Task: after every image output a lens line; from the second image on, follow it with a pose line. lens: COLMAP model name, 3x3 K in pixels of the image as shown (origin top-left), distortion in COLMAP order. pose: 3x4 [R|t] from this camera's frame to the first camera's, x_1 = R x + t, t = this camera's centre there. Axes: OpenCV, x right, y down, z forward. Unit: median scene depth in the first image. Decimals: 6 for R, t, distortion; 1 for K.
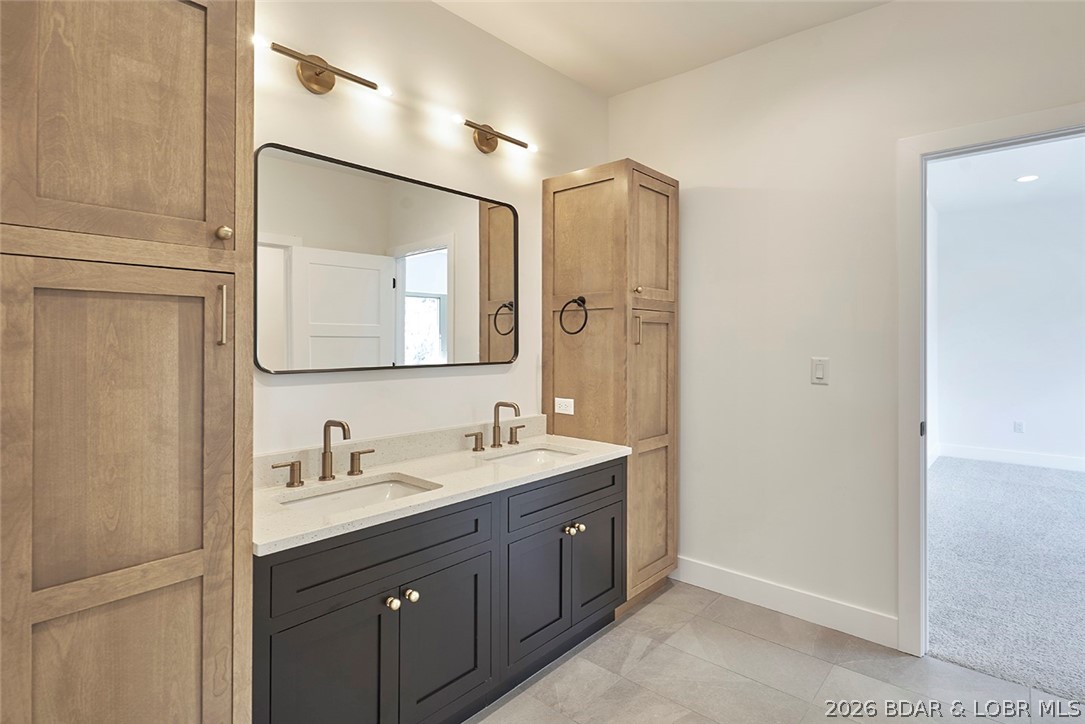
lens RADIAL K [[554.0, 0, 561.2], [0, 554.0, 340.2], [0, 0, 1]] dist [-0.001086, 0.003794]
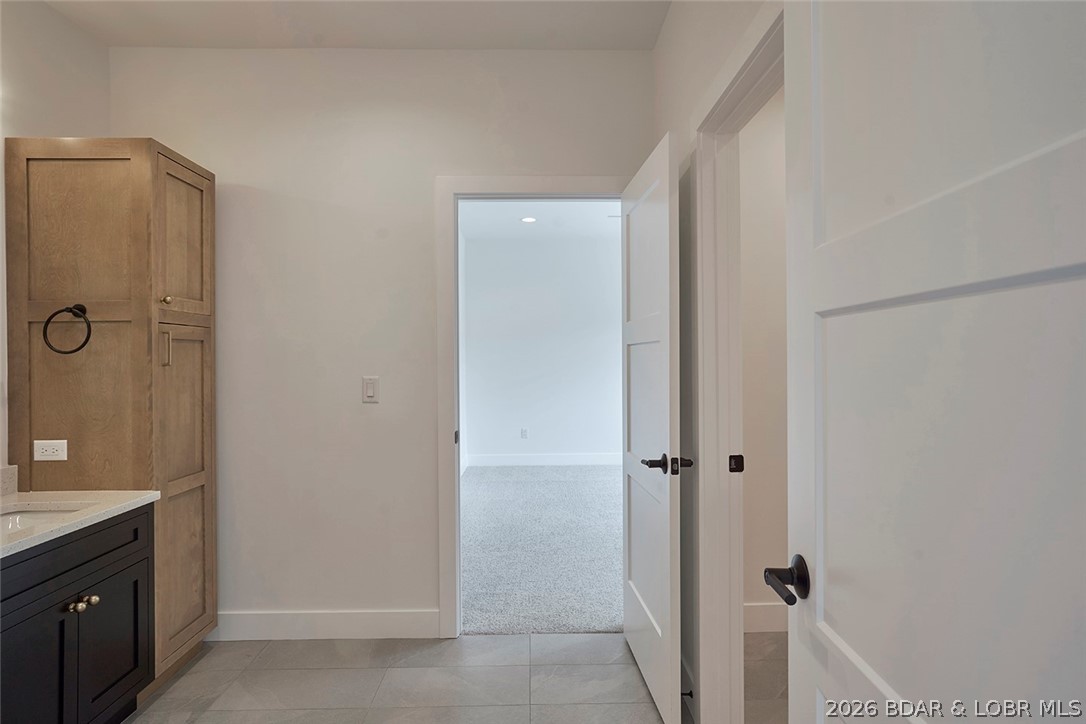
lens RADIAL K [[651.7, 0, 545.1], [0, 651.7, 360.0], [0, 0, 1]] dist [0.000273, 0.001350]
pose [[0.751166, -0.008691, 0.660057, -0.077763], [0.006474, 0.999962, 0.005798, -0.003347], [-0.660082, -0.000082, 0.751194, -0.102437]]
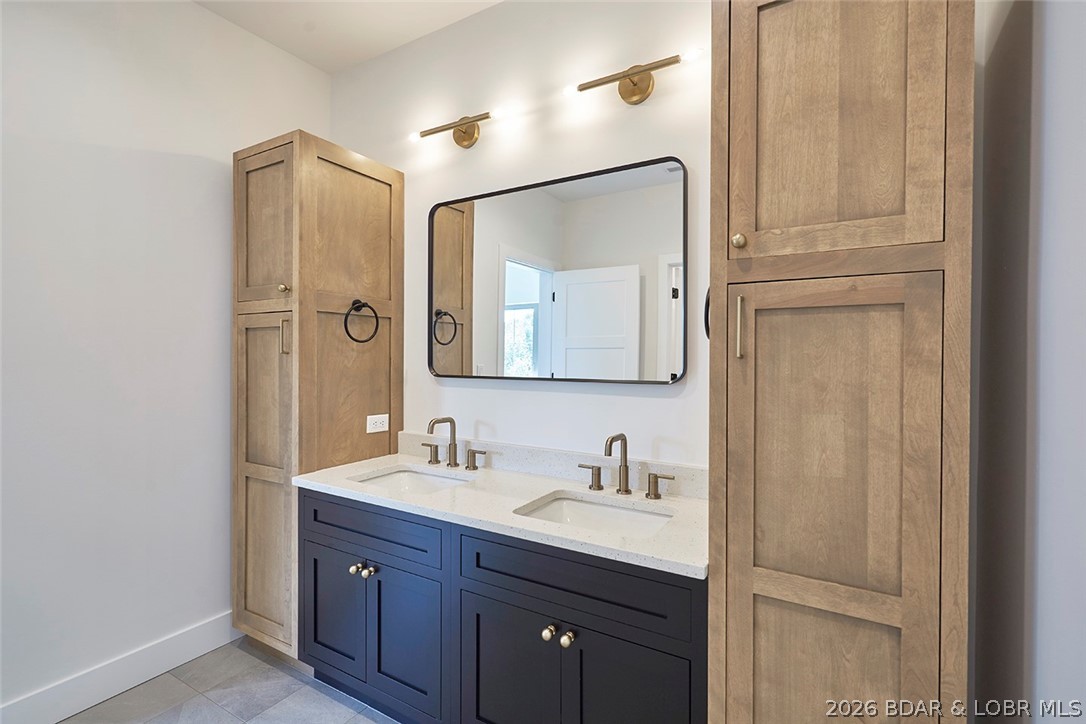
lens RADIAL K [[513.7, 0, 540.8], [0, 513.7, 358.5], [0, 0, 1]] dist [0.004775, 0.000310]
pose [[0.158053, 0.009433, -0.987386, 0.530124], [-0.000521, 0.999955, 0.009470, 0.003707], [0.987430, -0.000983, 0.158051, 0.749441]]
